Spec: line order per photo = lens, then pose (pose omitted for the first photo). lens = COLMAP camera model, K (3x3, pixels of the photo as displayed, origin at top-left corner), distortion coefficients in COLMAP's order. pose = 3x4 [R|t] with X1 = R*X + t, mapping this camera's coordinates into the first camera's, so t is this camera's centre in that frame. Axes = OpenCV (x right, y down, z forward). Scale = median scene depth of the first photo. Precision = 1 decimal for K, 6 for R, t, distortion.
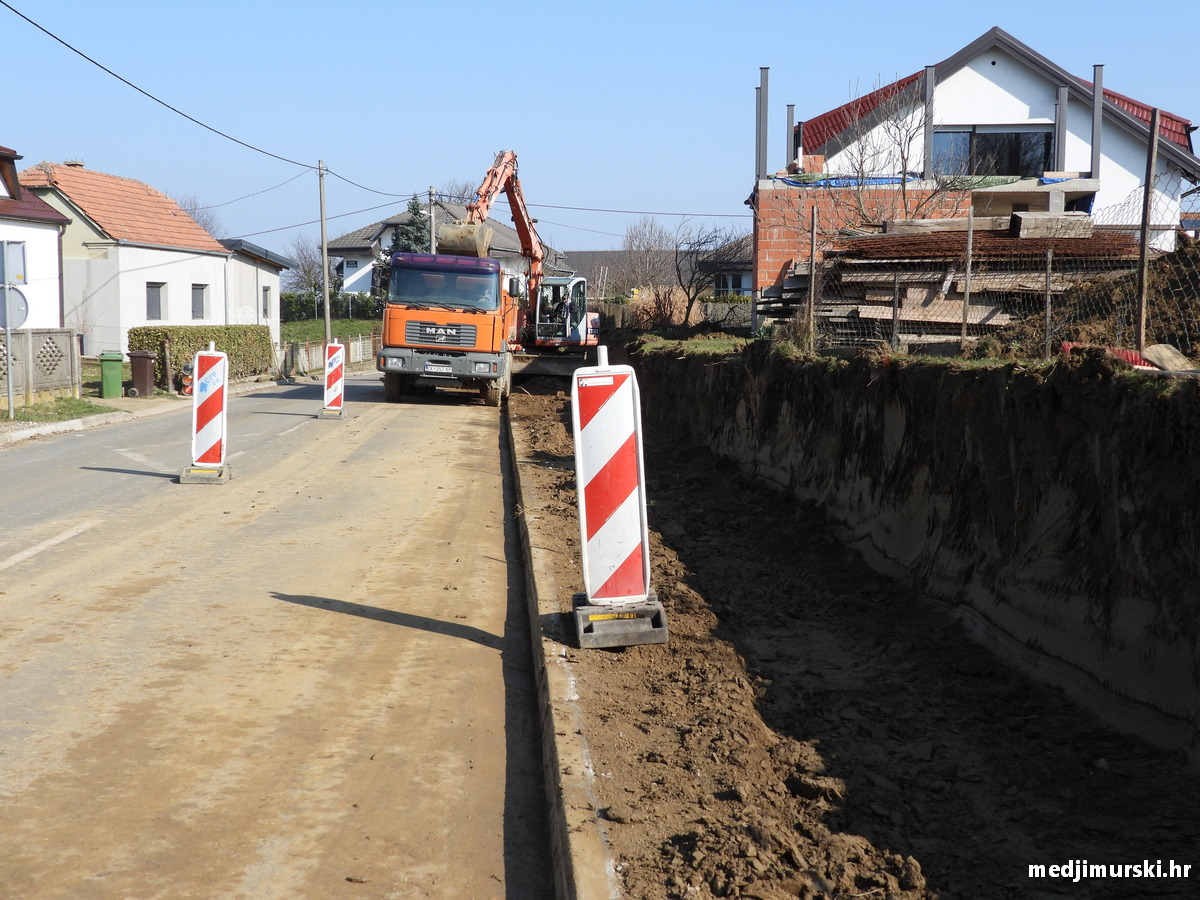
lens RADIAL K [[1424.3, 0, 599.1], [0, 1424.3, 451.1], [0, 0, 1]] dist [0.020159, 0.000000]
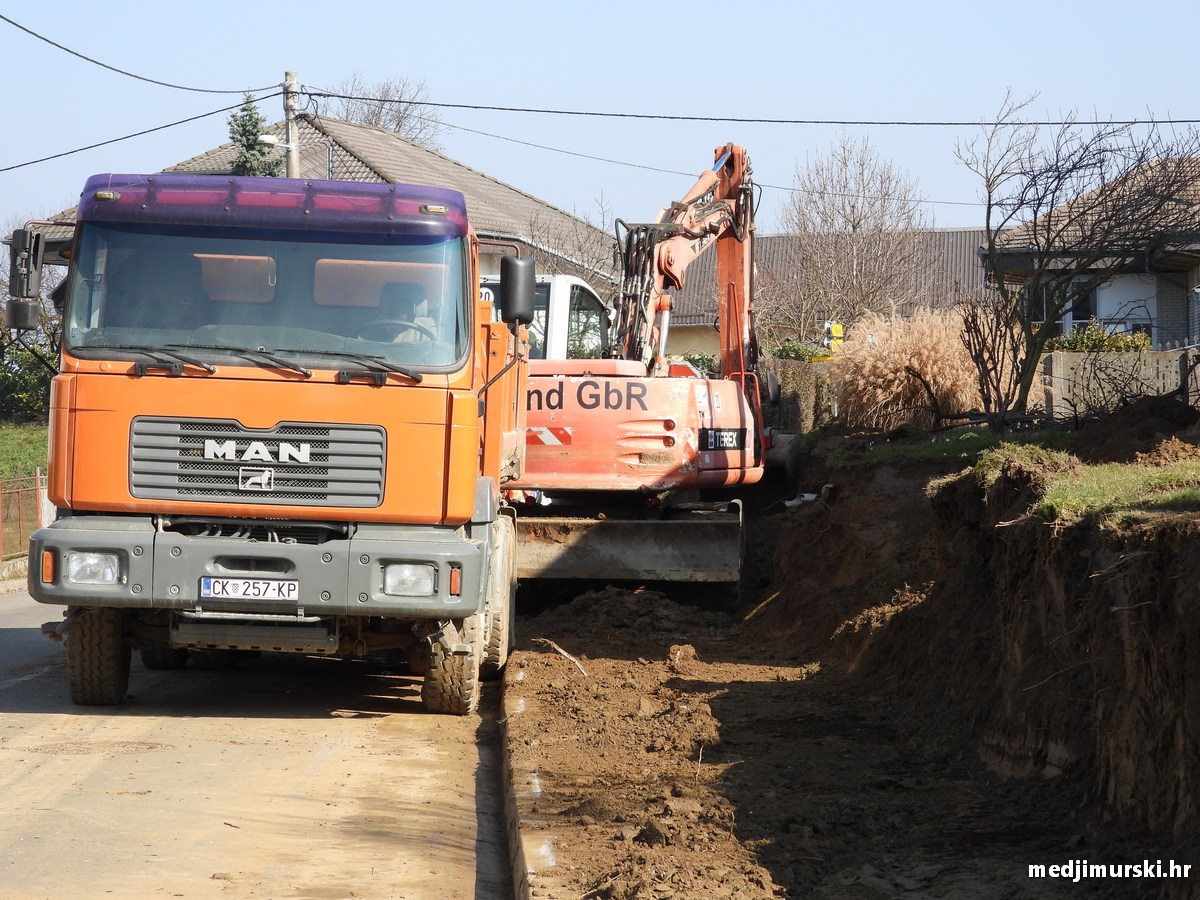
lens RADIAL K [[3325.4, 0, 600.7], [0, 3325.4, 449.2], [0, 0, 1]] dist [-0.018015, 0.000000]
pose [[0.999208, -0.024198, -0.031596, -0.024139], [0.021553, 0.996439, -0.081521, -0.030558], [0.033456, 0.080775, 0.996171, 0.359241]]
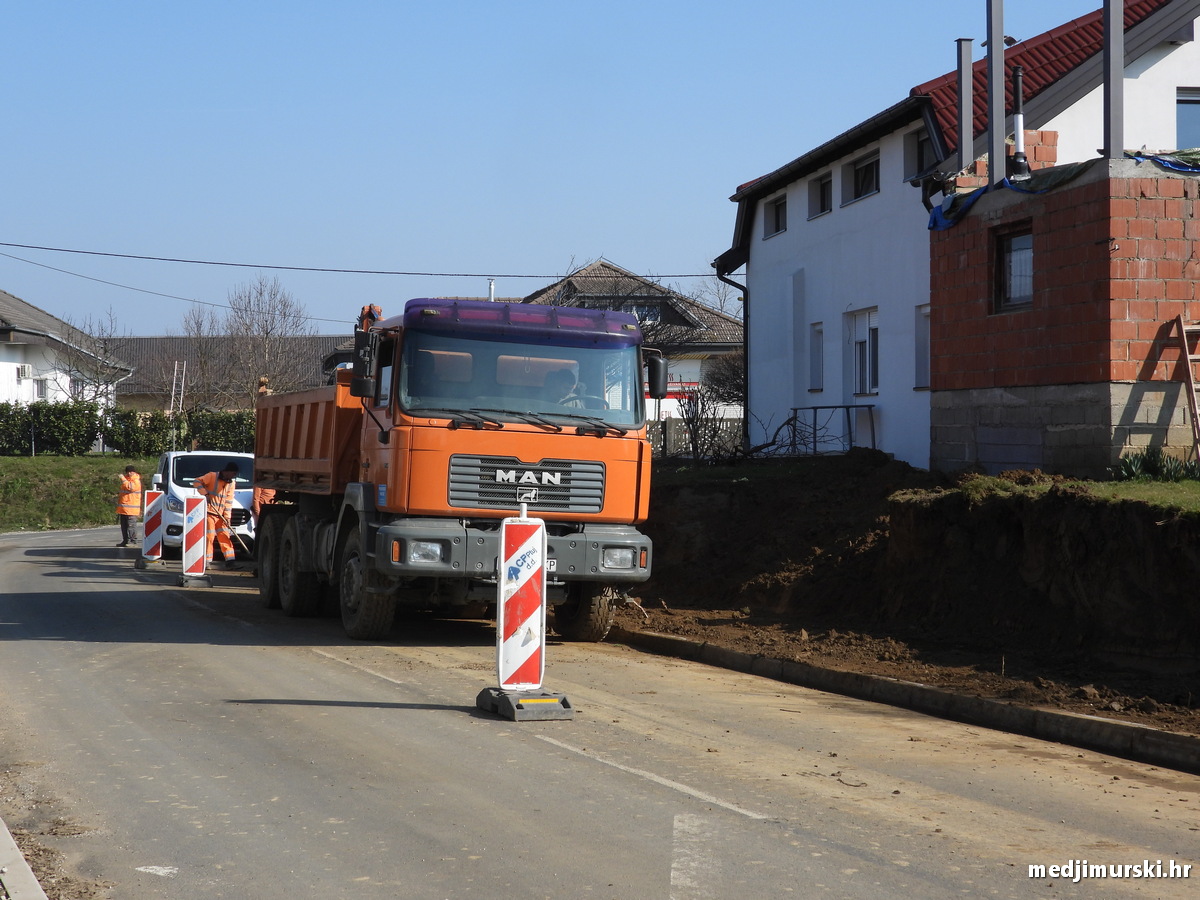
lens RADIAL K [[2086.2, 0, 600.0], [0, 2086.2, 451.0], [0, 0, 1]] dist [-0.015544, 0.000000]
pose [[0.958985, -0.013929, 0.283114, -0.268960], [0.038922, 0.995802, -0.082846, -0.038327], [-0.280772, 0.090467, 0.955501, 0.381741]]
